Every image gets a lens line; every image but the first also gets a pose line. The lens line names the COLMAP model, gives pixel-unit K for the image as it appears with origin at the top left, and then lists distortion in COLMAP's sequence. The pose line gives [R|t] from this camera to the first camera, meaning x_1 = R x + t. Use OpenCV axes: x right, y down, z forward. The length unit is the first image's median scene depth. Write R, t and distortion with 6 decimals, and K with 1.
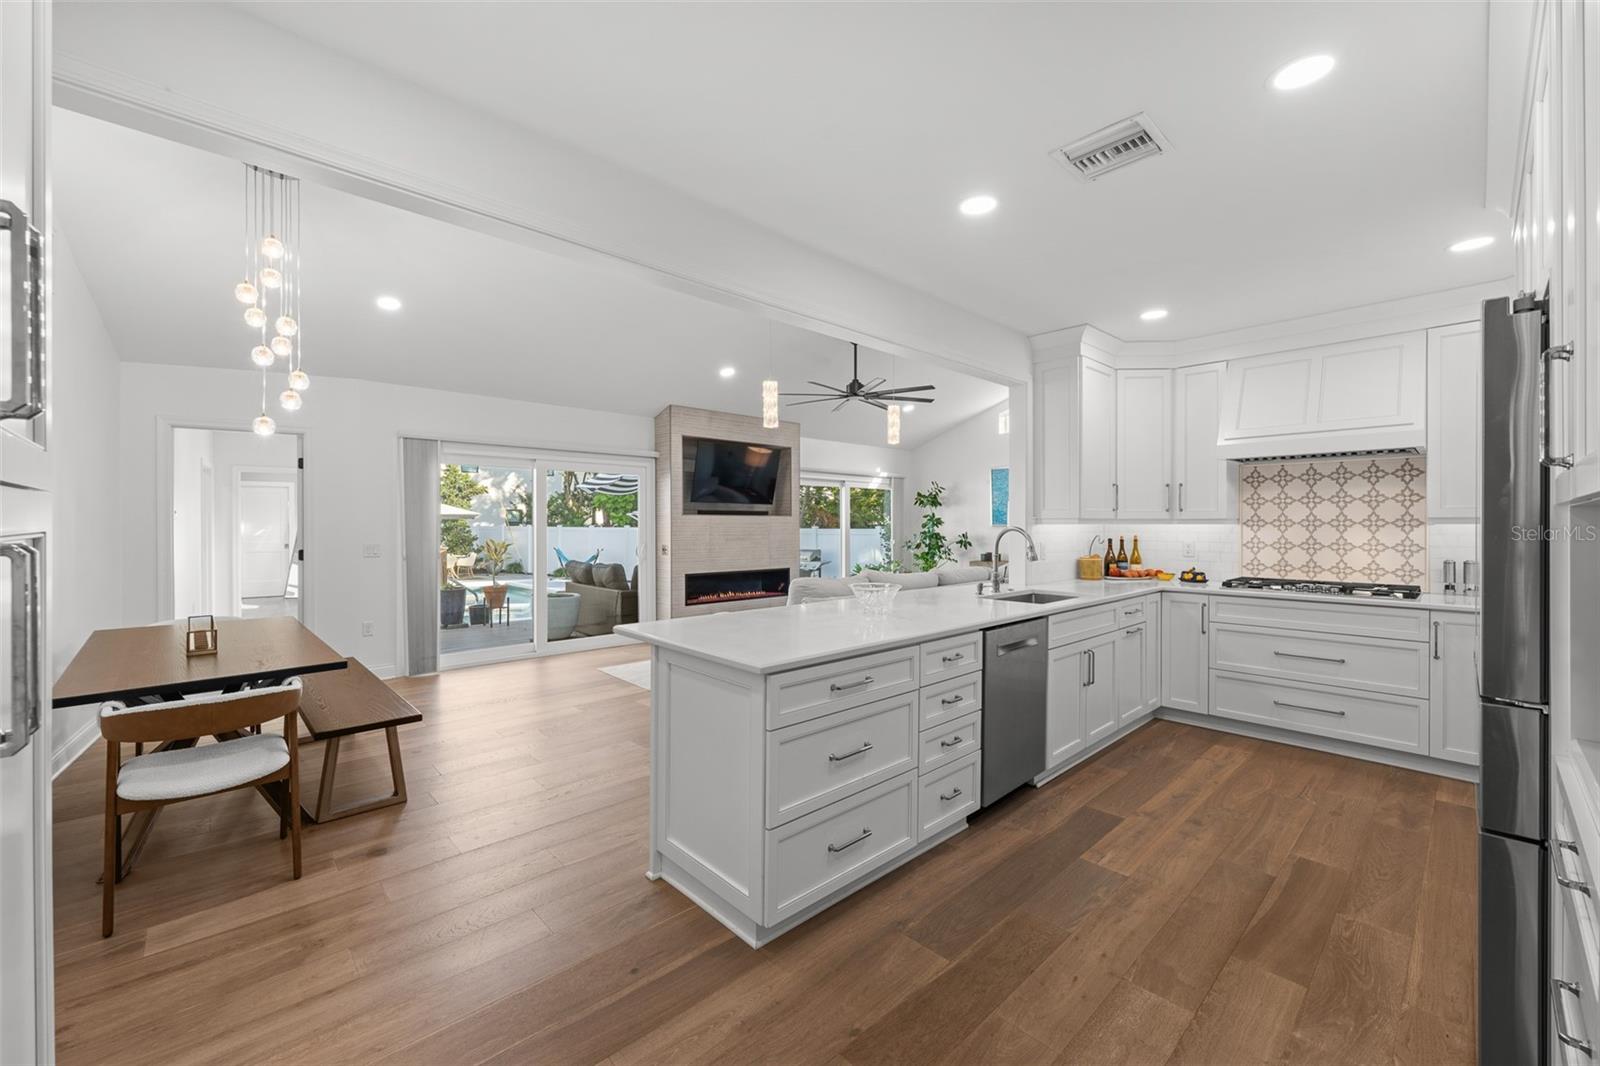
lens RADIAL K [[639.0, 0, 799.5], [0, 639.0, 521.7], [0, 0, 1]] dist [0.001106, 0.000201]
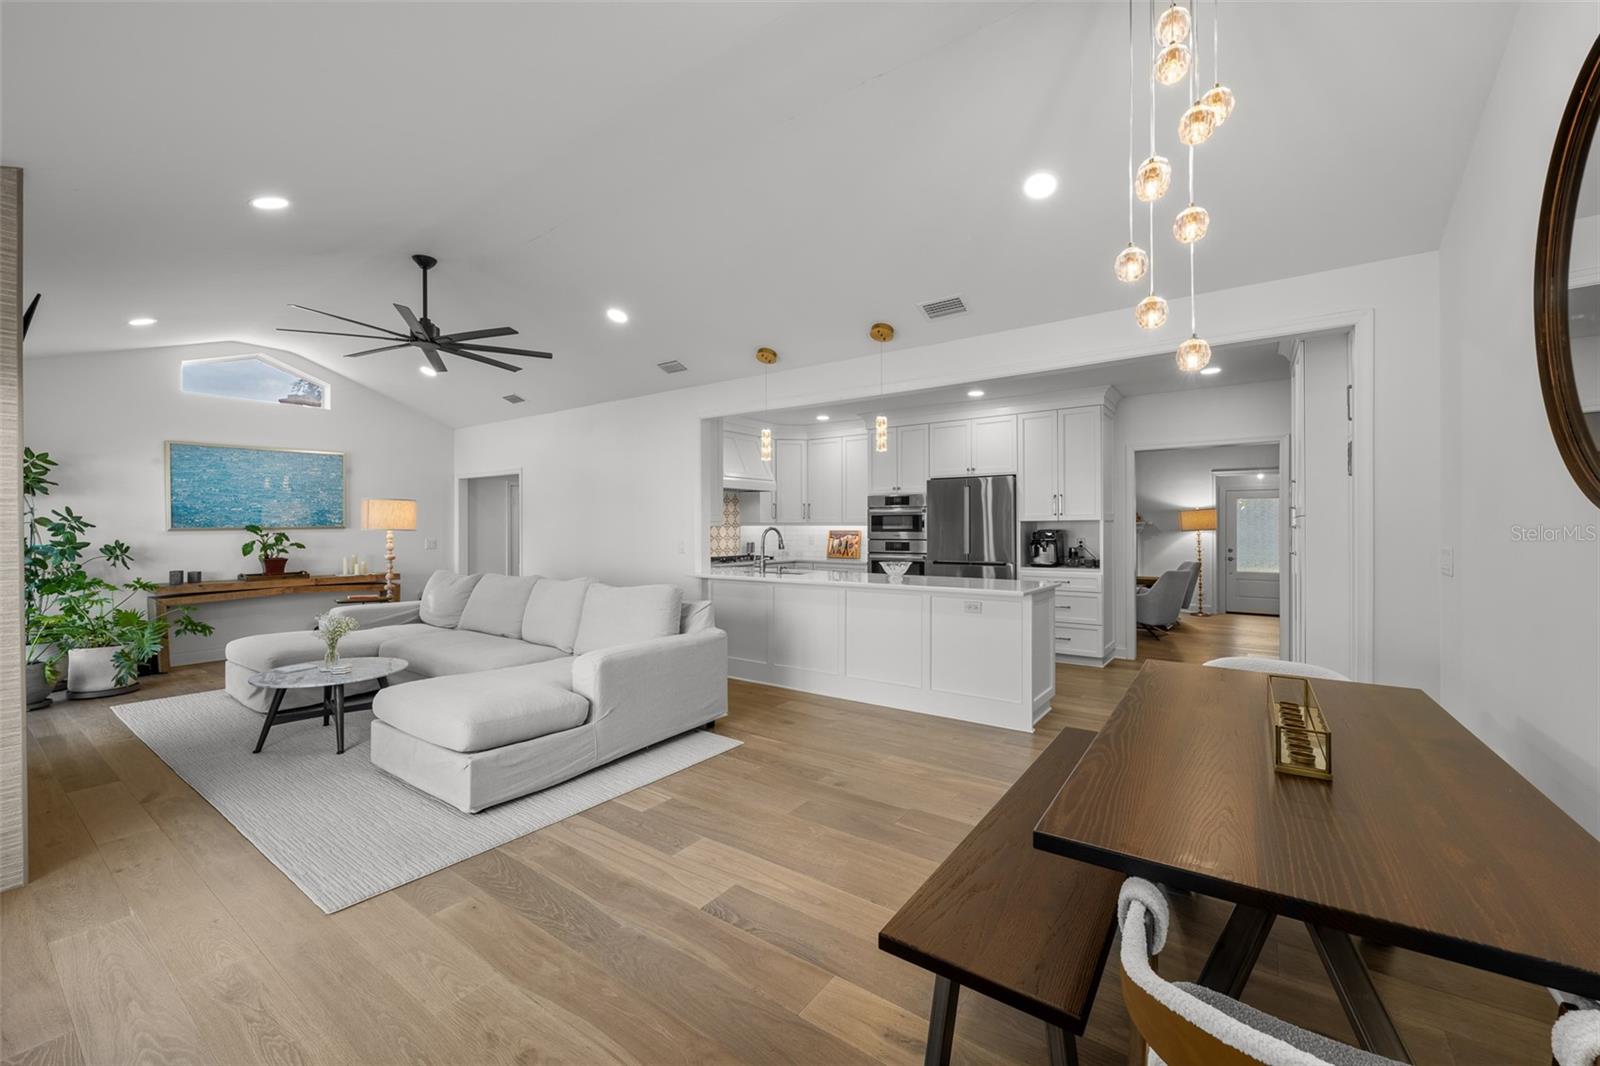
lens RADIAL K [[633.4, 0, 794.3], [0, 633.4, 529.5], [0, 0, 1]] dist [0.000413, -0.000050]
pose [[-0.192763, -0.002655, 0.981242, -0.510452], [-0.000135, 0.999996, 0.002679, 0.004776], [-0.981245, 0.000384, -0.192762, 0.565323]]
